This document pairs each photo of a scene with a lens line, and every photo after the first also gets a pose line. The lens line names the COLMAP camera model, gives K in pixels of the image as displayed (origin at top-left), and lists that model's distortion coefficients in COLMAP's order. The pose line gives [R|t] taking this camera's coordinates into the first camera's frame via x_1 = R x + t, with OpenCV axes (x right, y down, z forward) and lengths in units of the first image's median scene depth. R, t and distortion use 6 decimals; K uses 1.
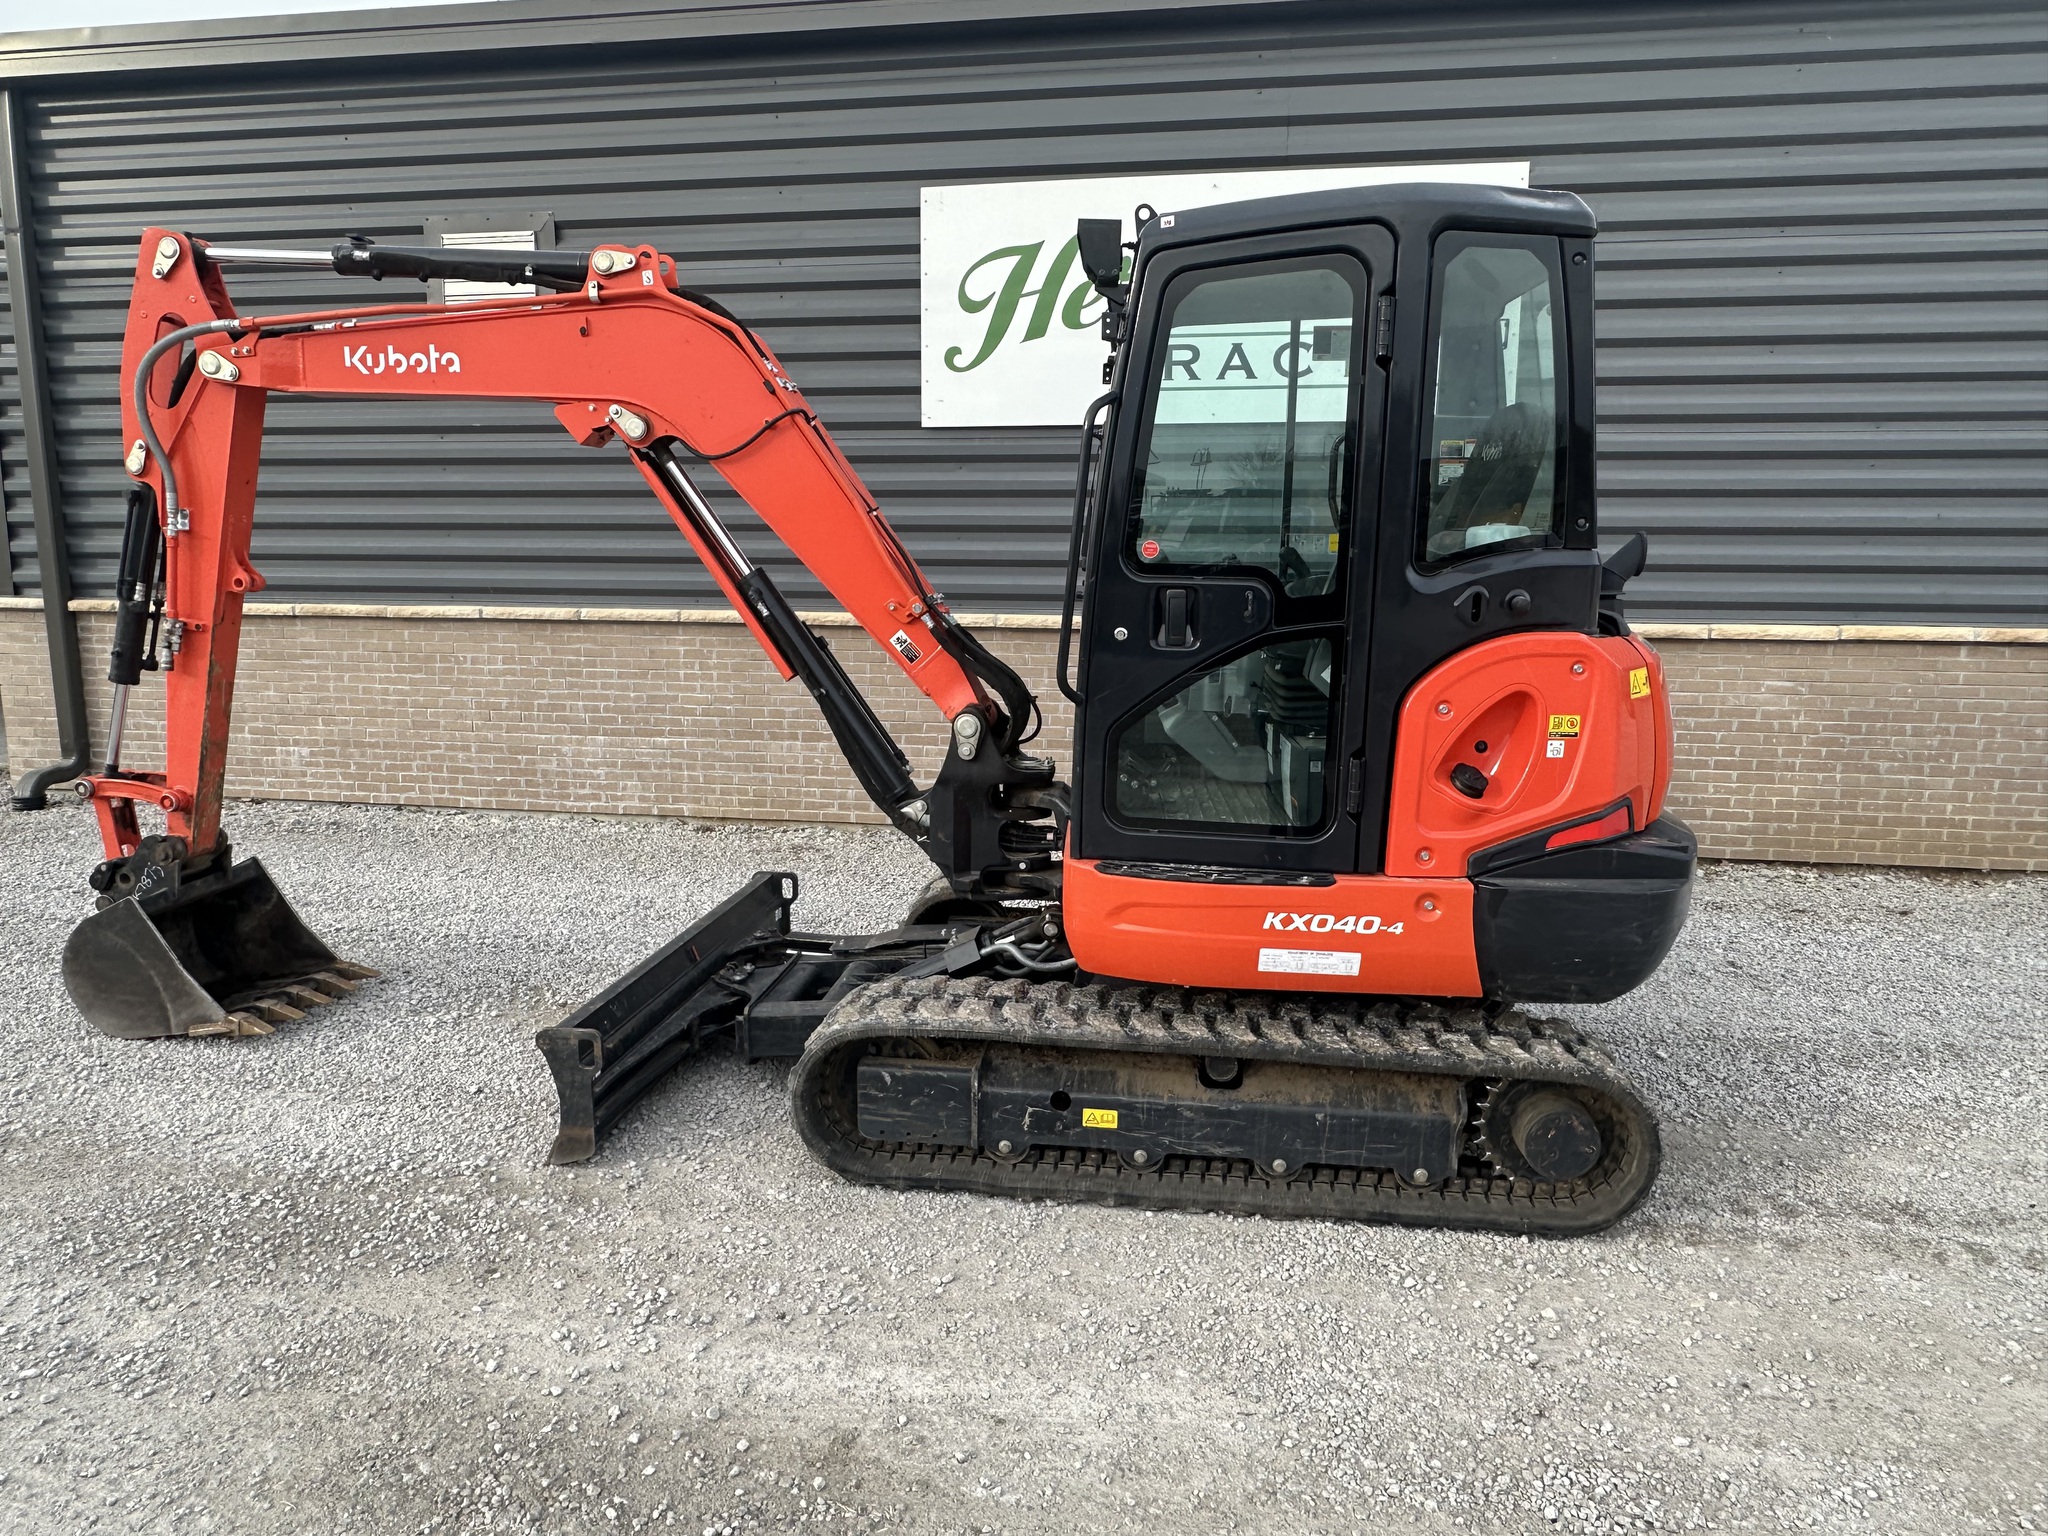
lens RADIAL K [[1328.1, 0, 1012.3], [0, 1328.1, 776.6], [0, 0, 1]] dist [-0.003746, 0.002445]
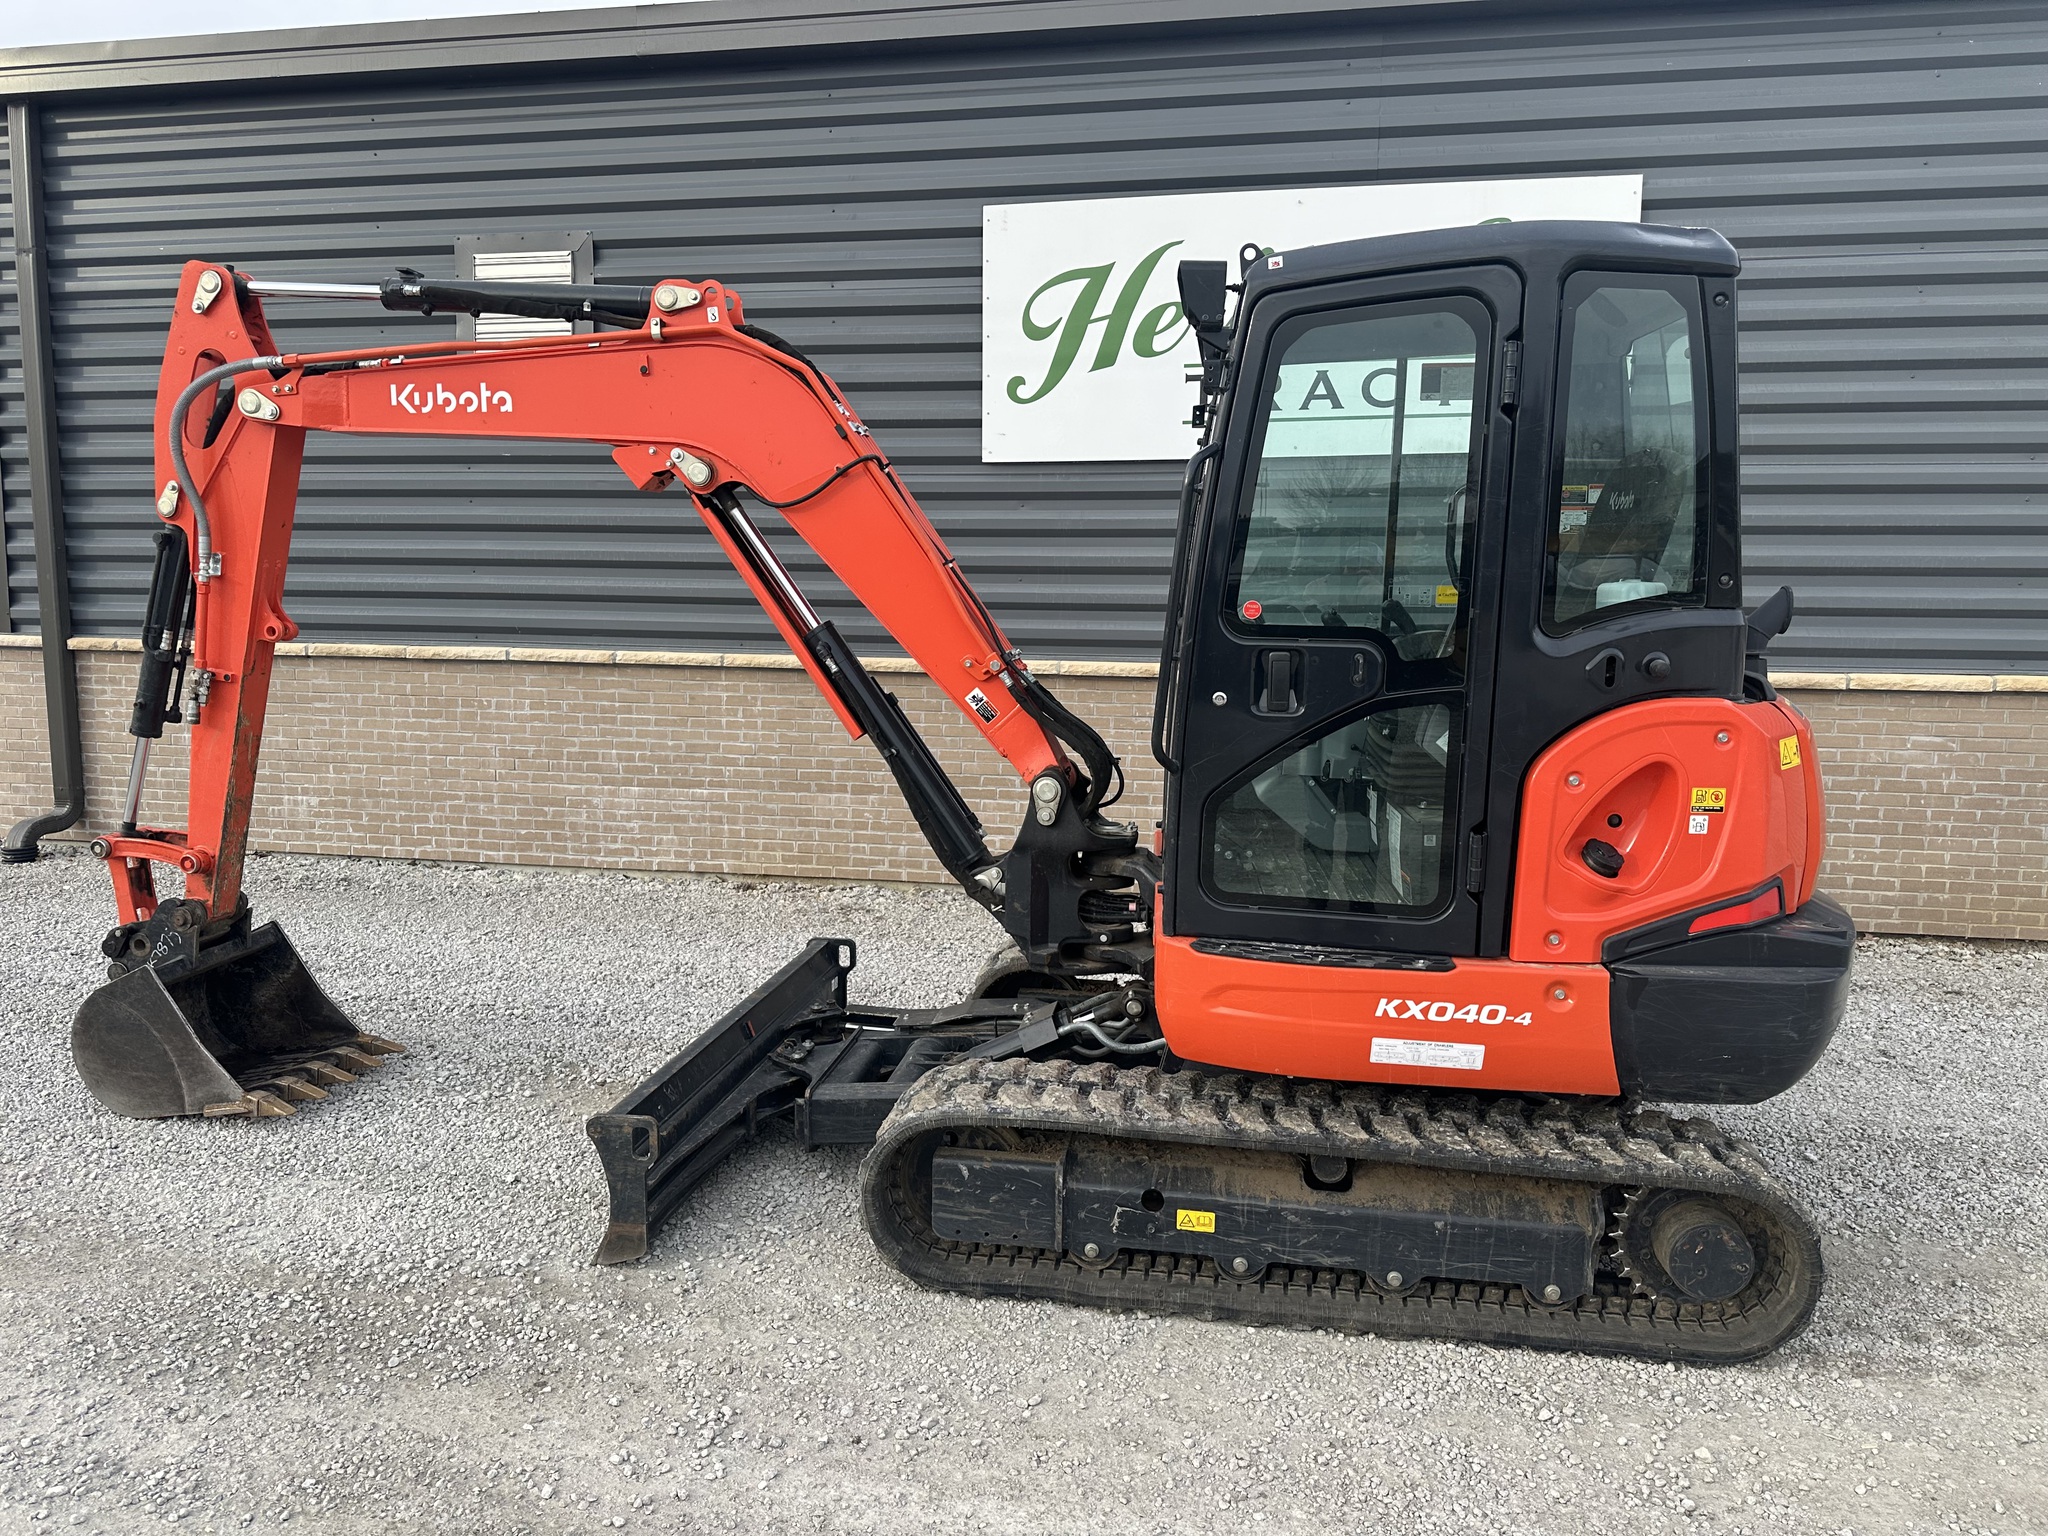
lens RADIAL K [[1433.1, 0, 1015.2], [0, 1433.1, 765.7], [0, 0, 1]] dist [0.079270, -0.095294]
pose [[0.999607, 0.005816, -0.027411, -0.030587], [-0.006879, 0.999221, -0.038864, -0.016321], [0.027164, 0.039037, 0.998868, -0.014439]]
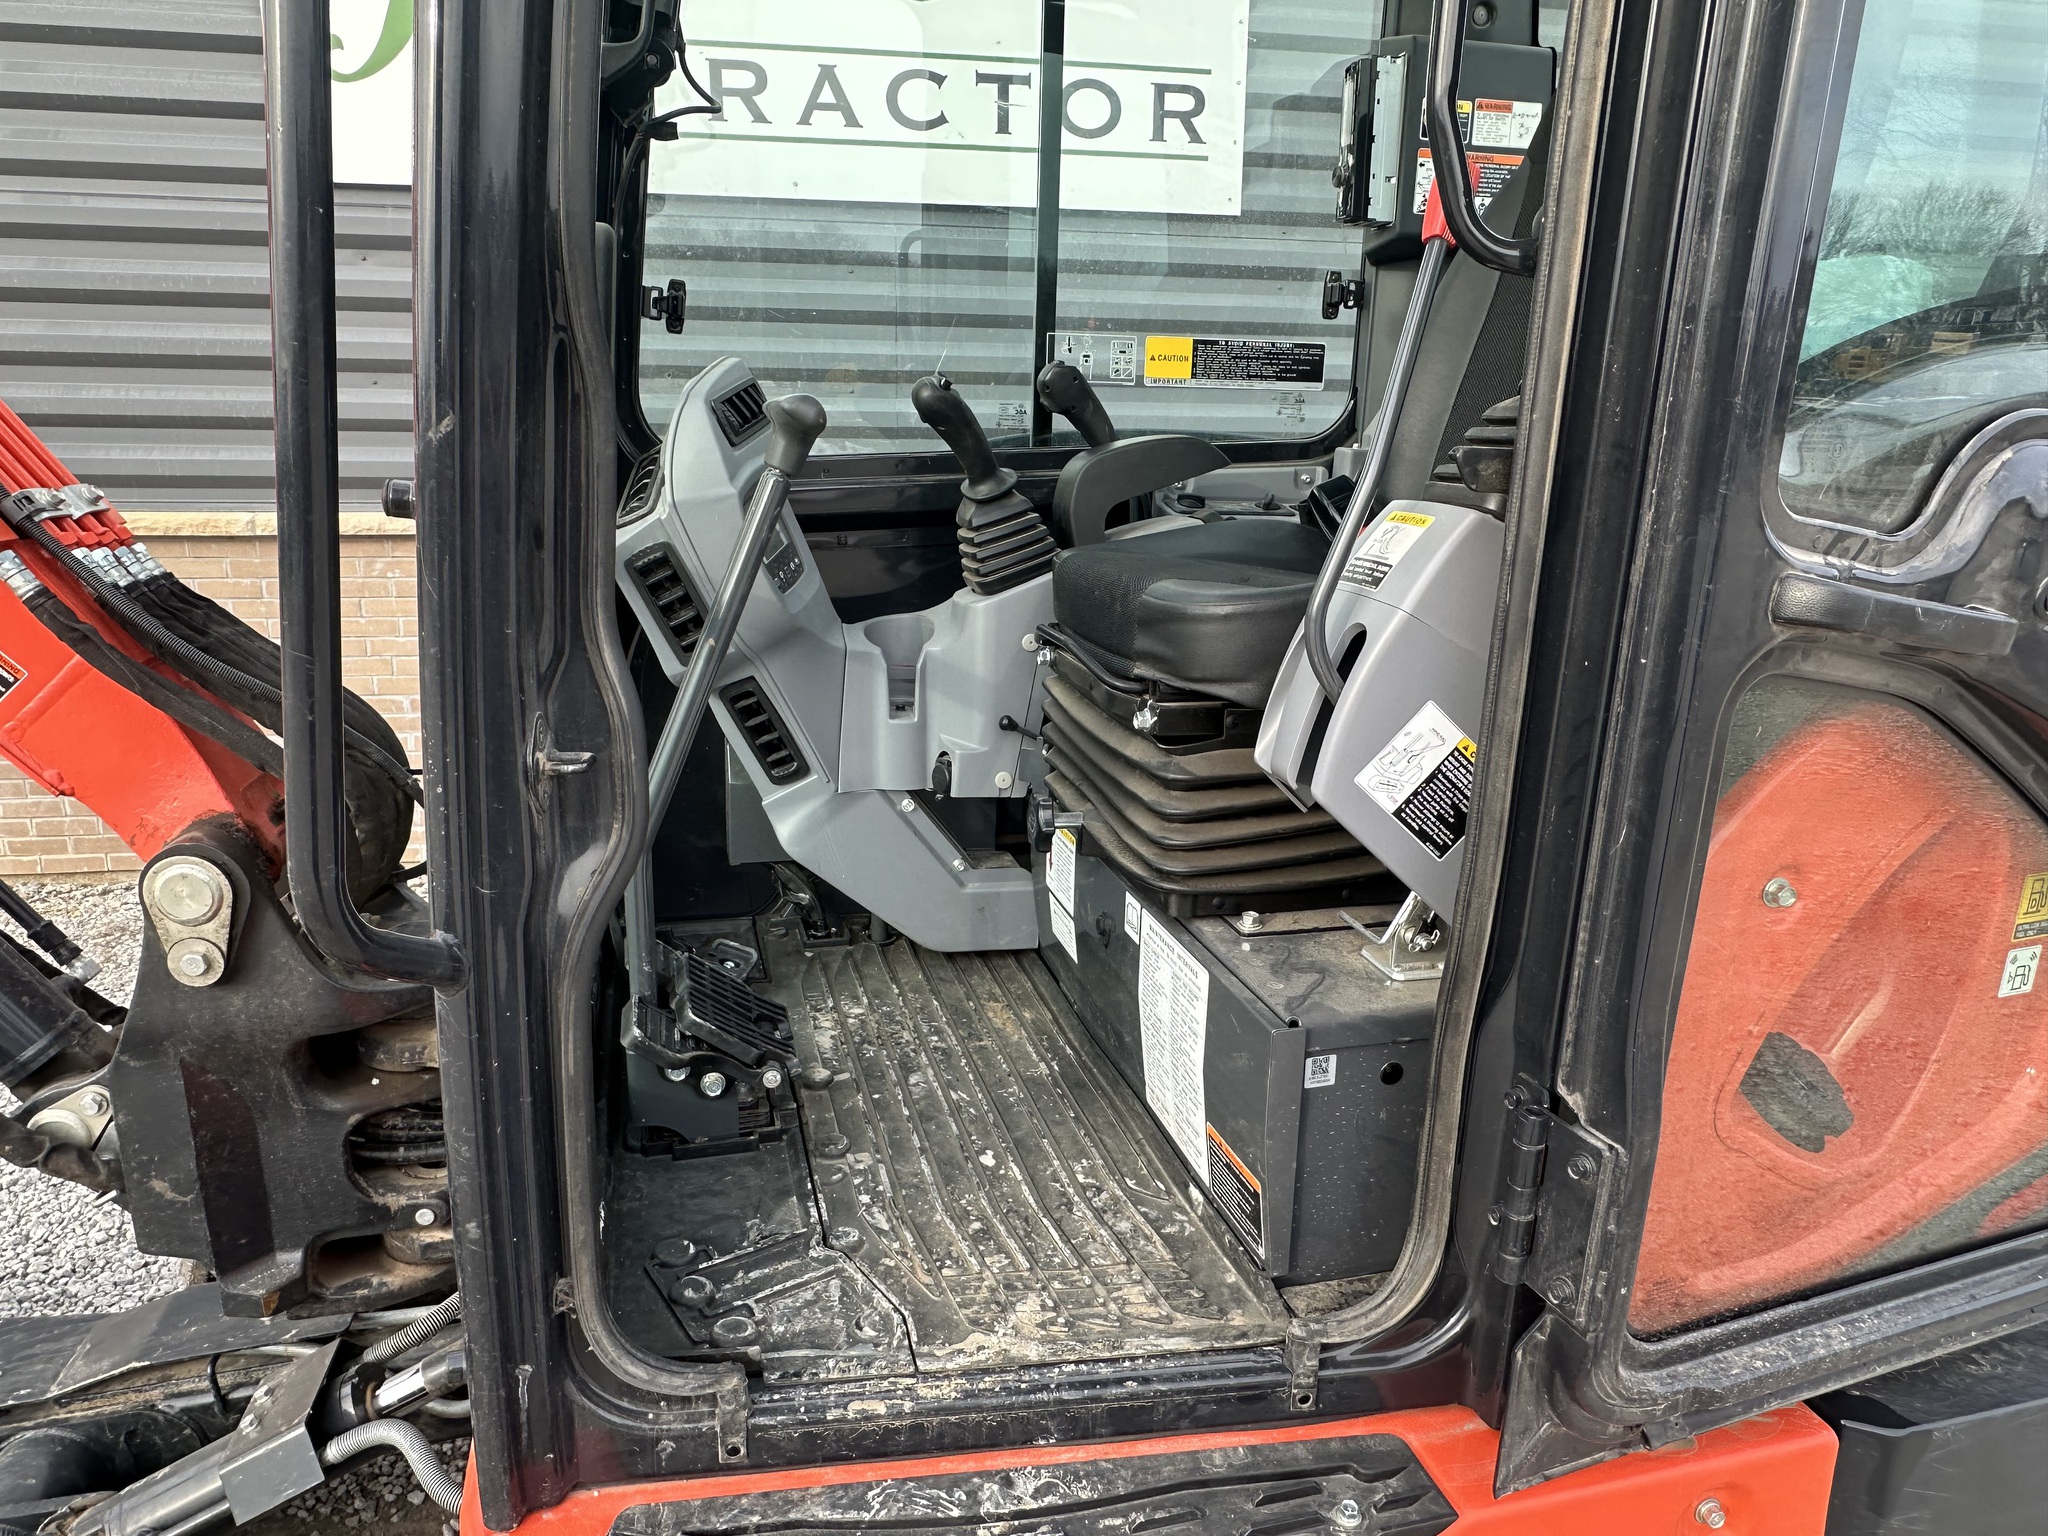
lens RADIAL K [[1328.1, 0, 1015.1], [0, 1328.1, 798.4], [0, 0, 1]] dist [-0.003746, 0.002445]
pose [[0.948067, -0.076401, 0.308758, 0.065546], [0.044607, 0.993066, 0.108763, -0.093666], [-0.314927, -0.089342, 0.944902, 0.660400]]
